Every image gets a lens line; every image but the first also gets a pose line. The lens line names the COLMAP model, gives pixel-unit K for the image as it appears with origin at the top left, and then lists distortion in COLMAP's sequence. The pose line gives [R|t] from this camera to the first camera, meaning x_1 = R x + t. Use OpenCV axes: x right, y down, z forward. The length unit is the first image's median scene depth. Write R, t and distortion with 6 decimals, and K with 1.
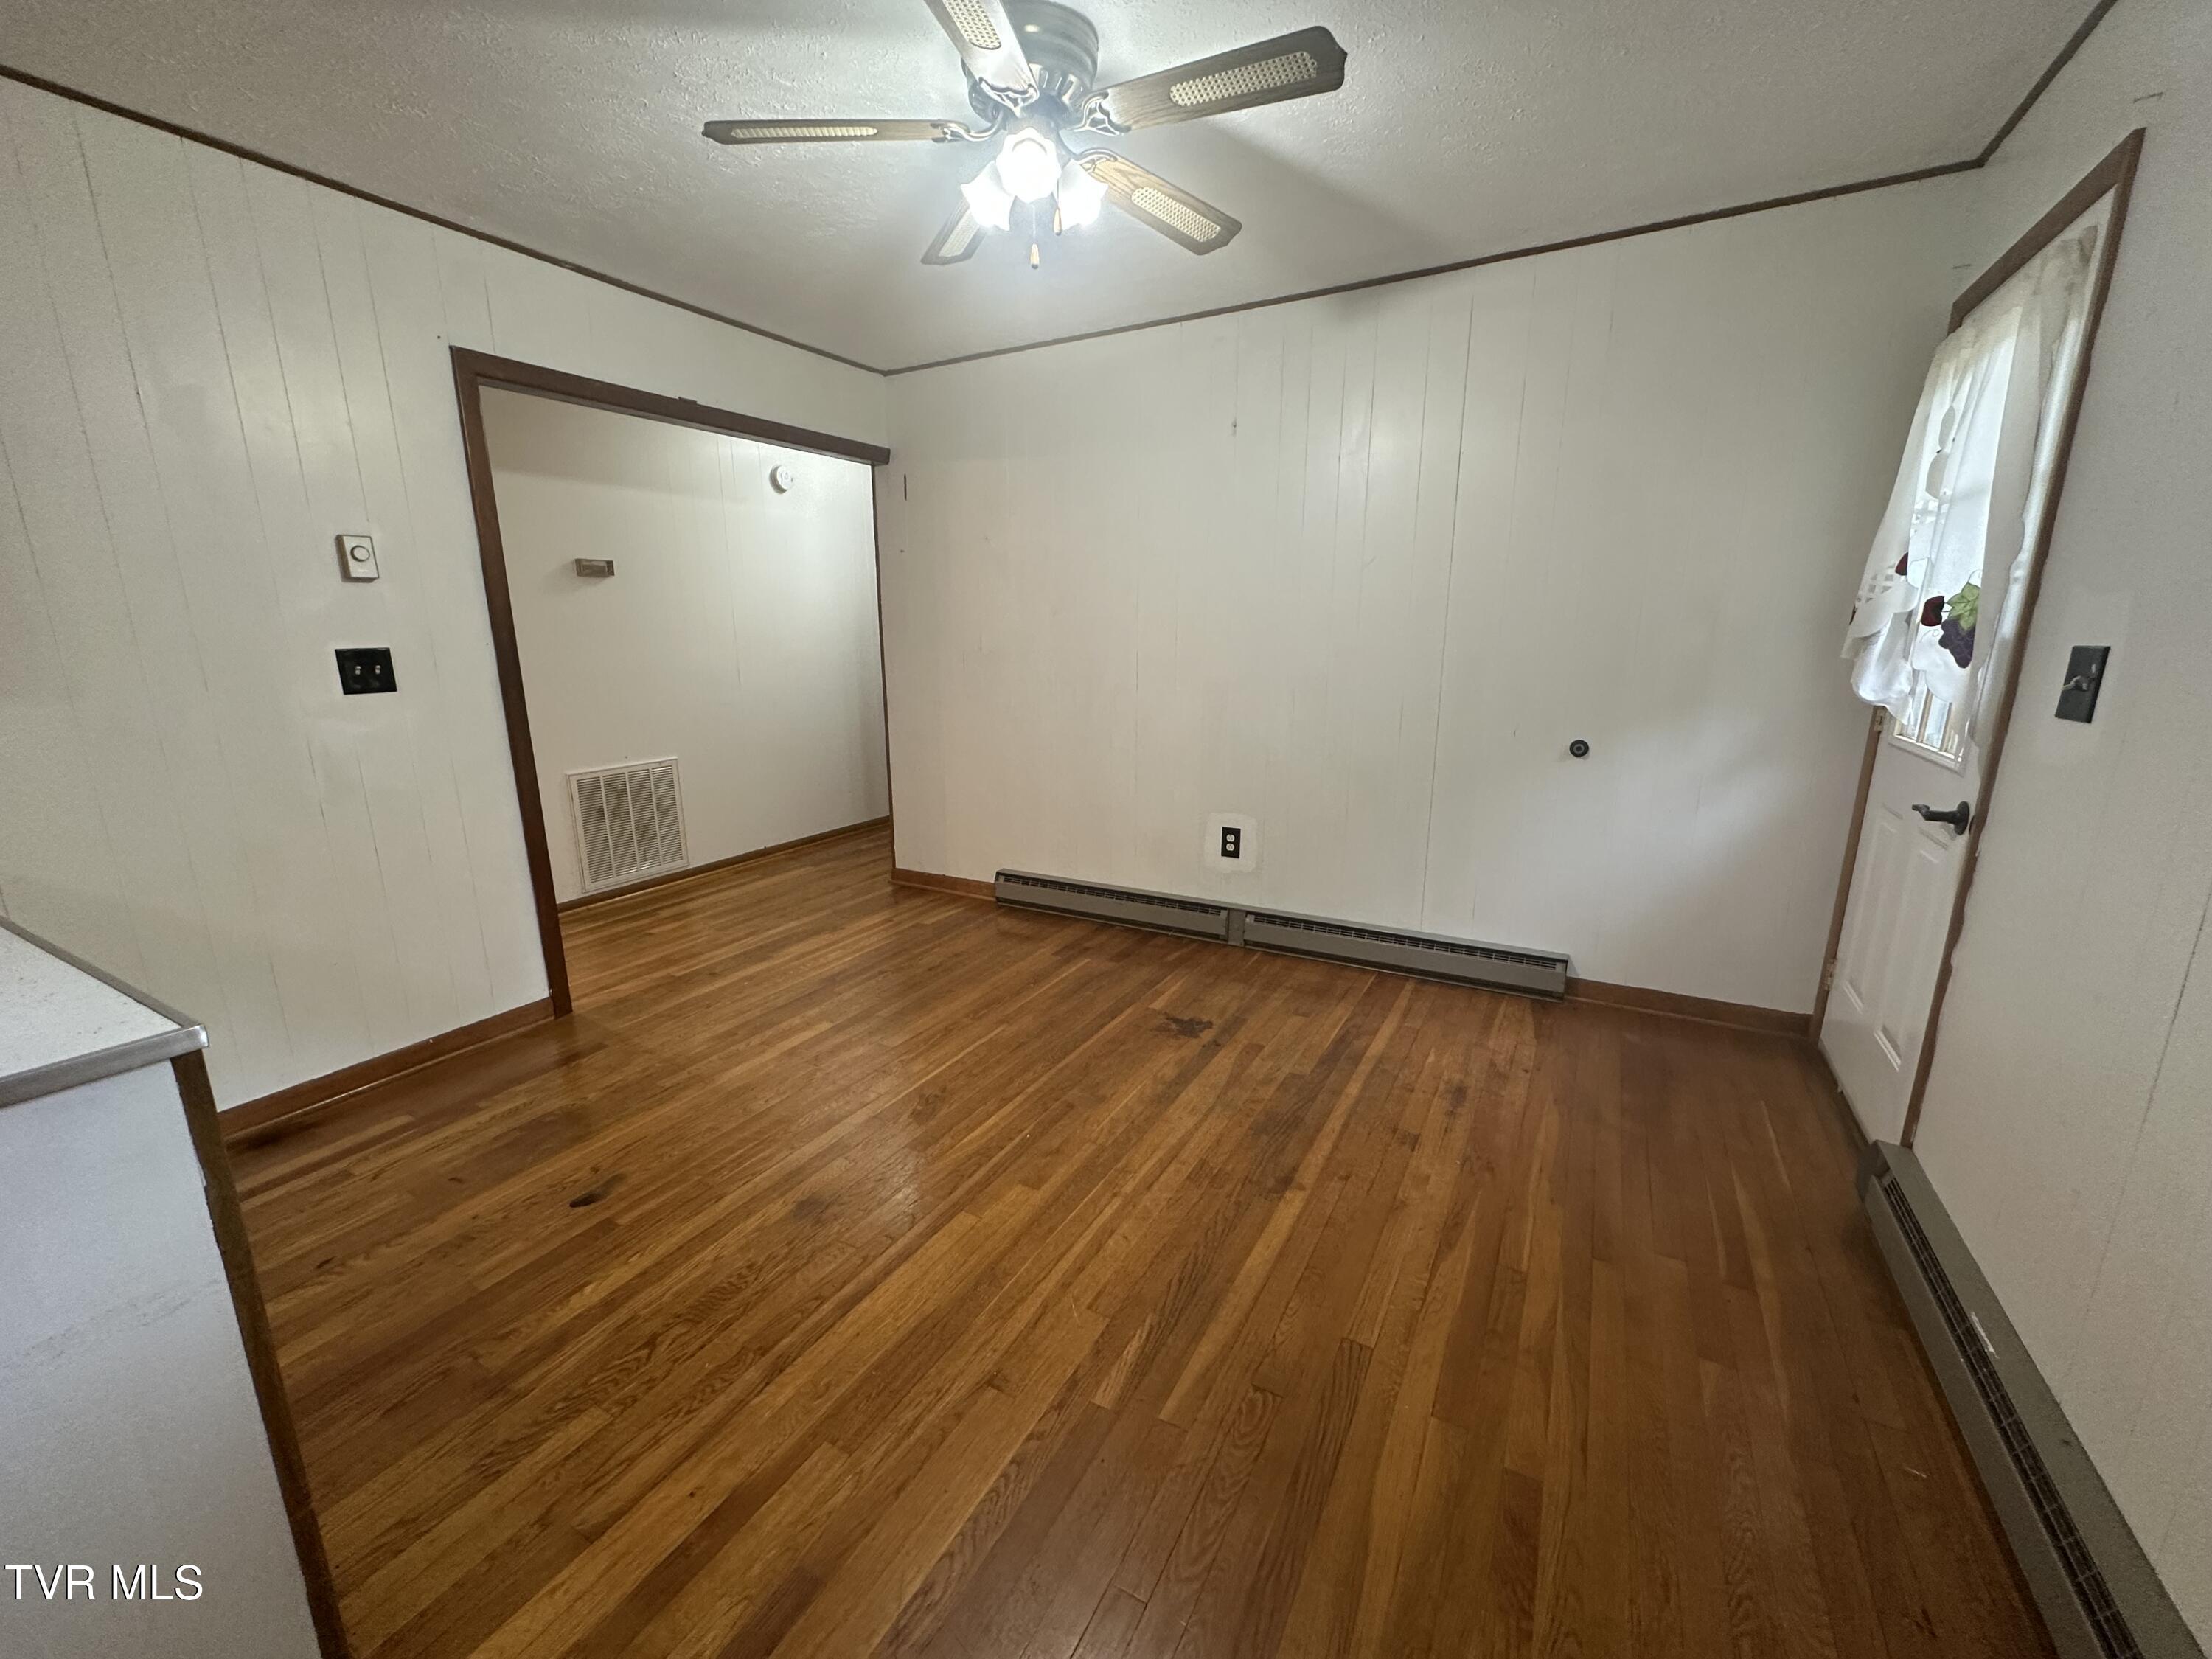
lens RADIAL K [[881.1, 0, 1109.3], [0, 881.1, 823.2], [0, 0, 1]] dist [-0.005099, 0.001582]
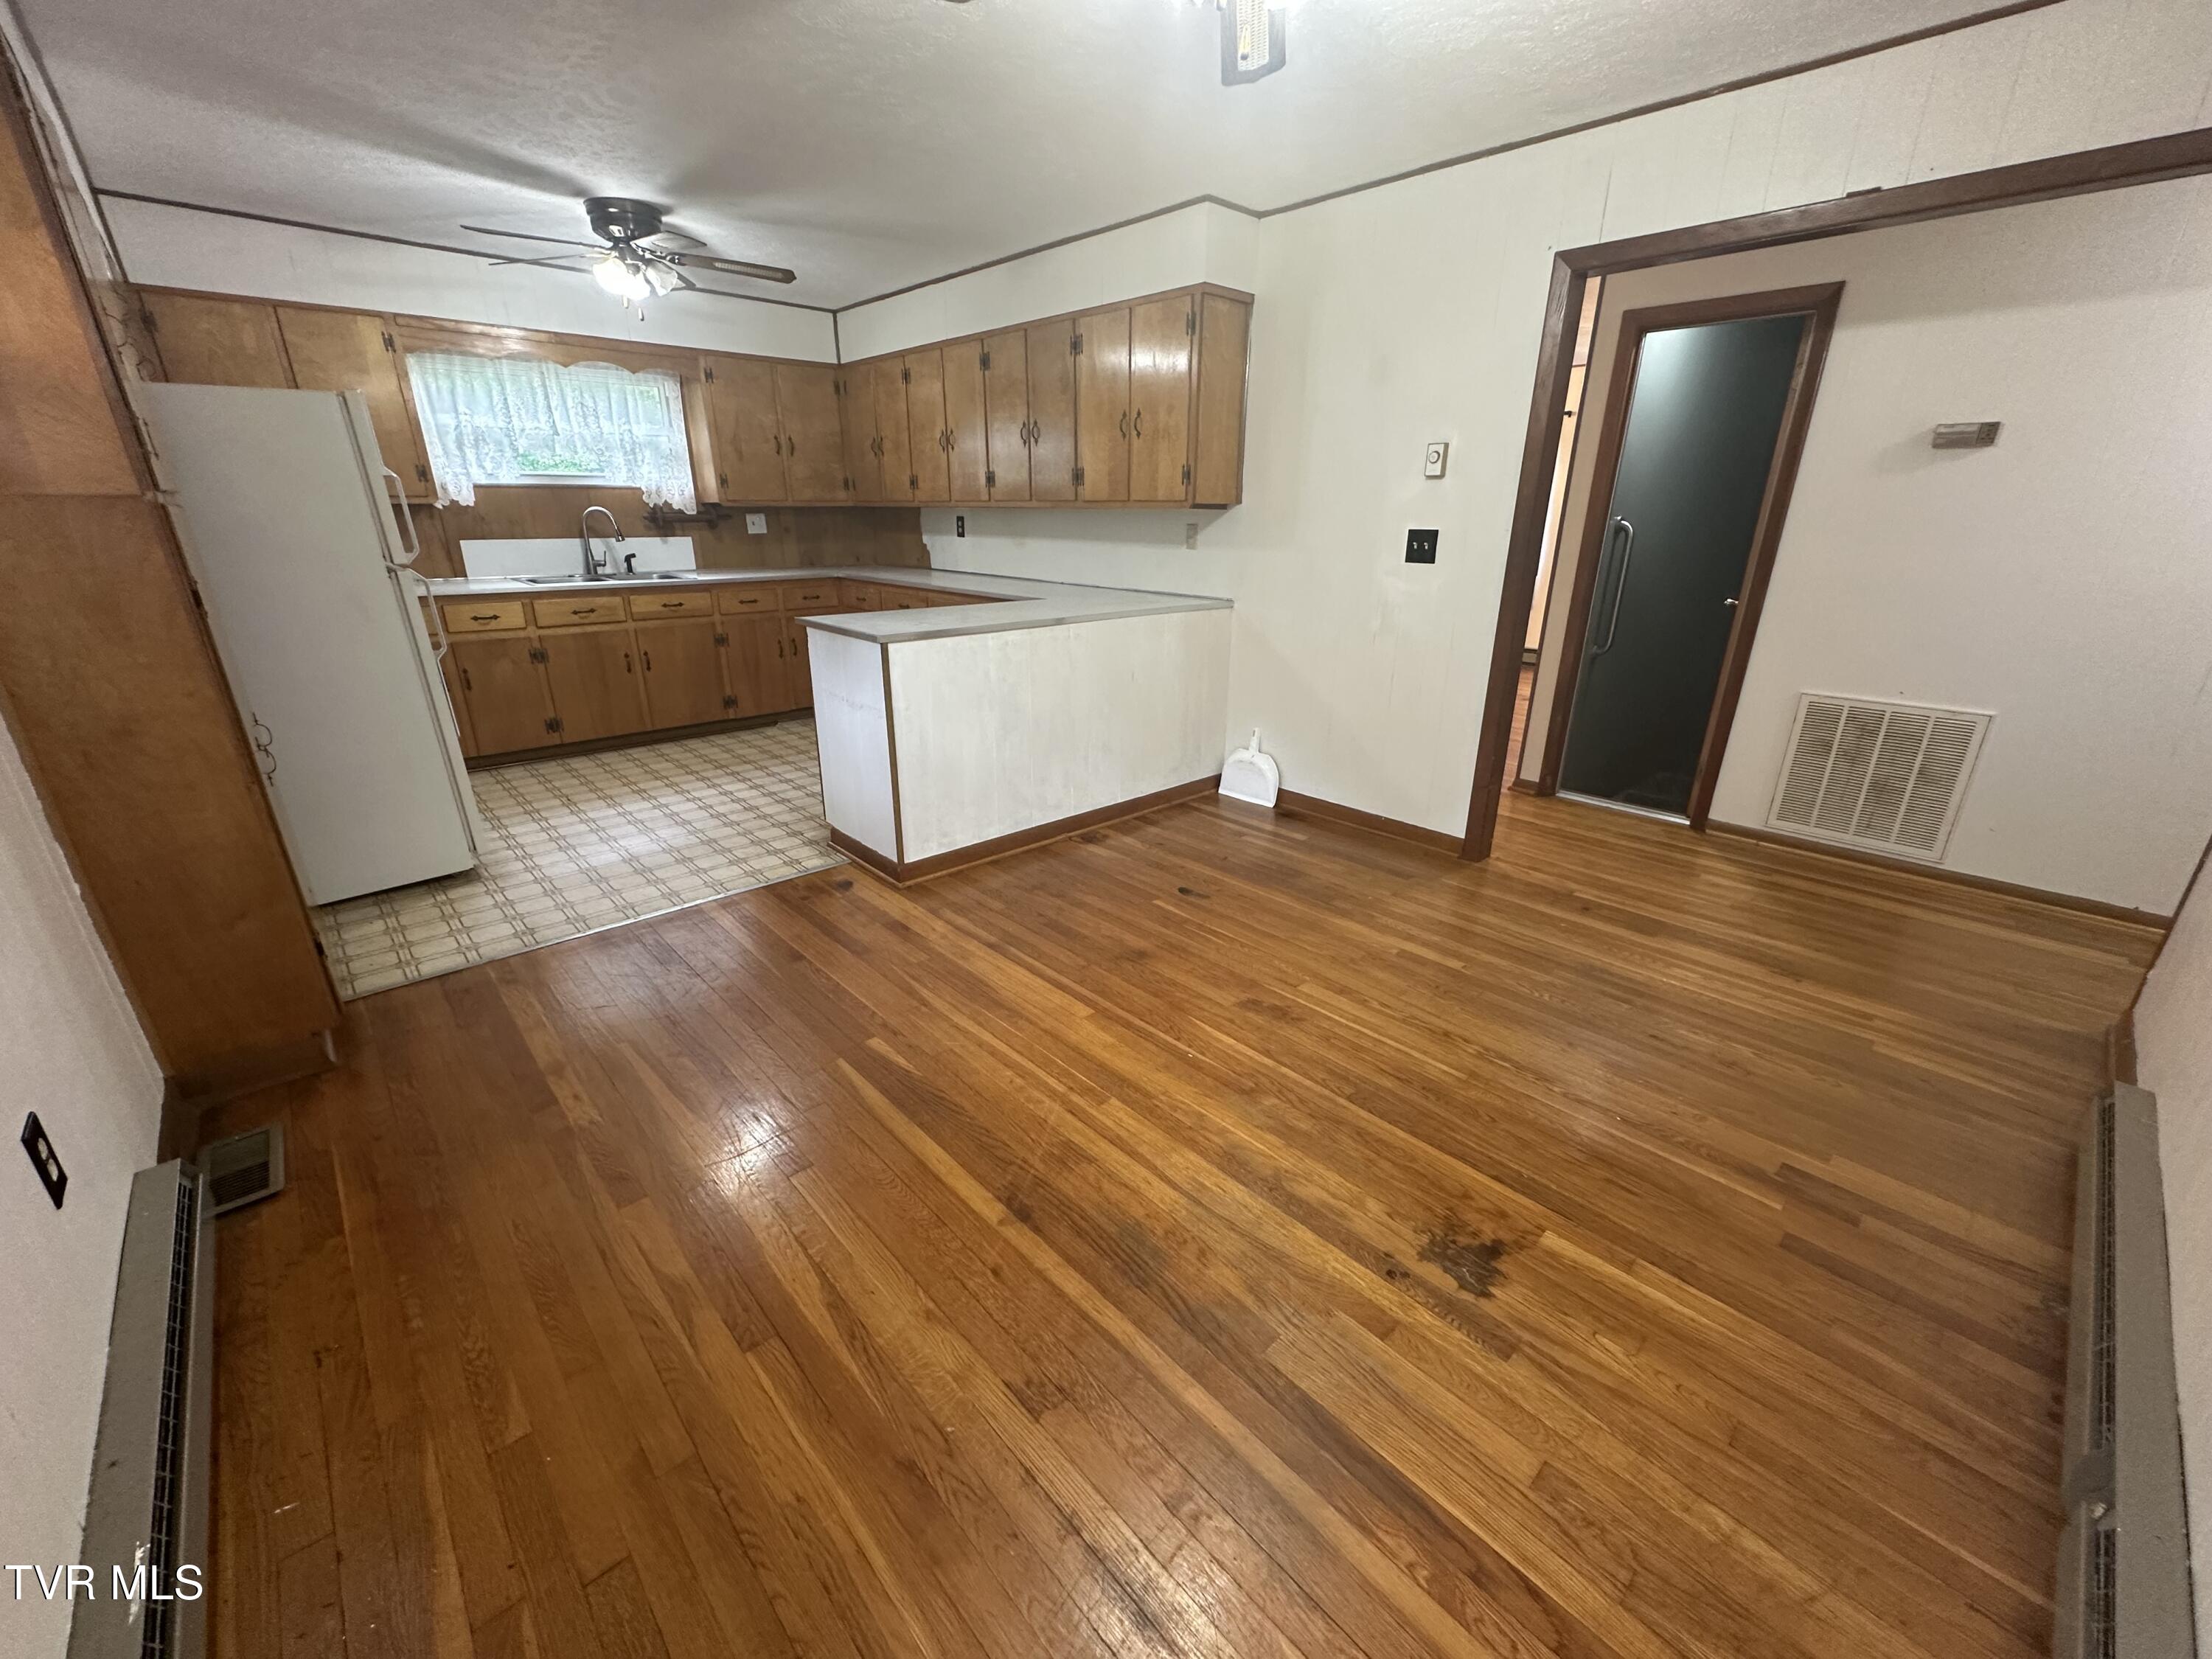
lens RADIAL K [[881.1, 0, 1107.9], [0, 881.1, 828.8], [0, 0, 1]] dist [-0.005099, 0.001582]
pose [[-0.310345, 0.330249, -0.891415, 0.661032], [-0.211087, 0.890366, 0.403350, -0.224377], [0.926892, 0.313344, -0.206609, 0.939252]]
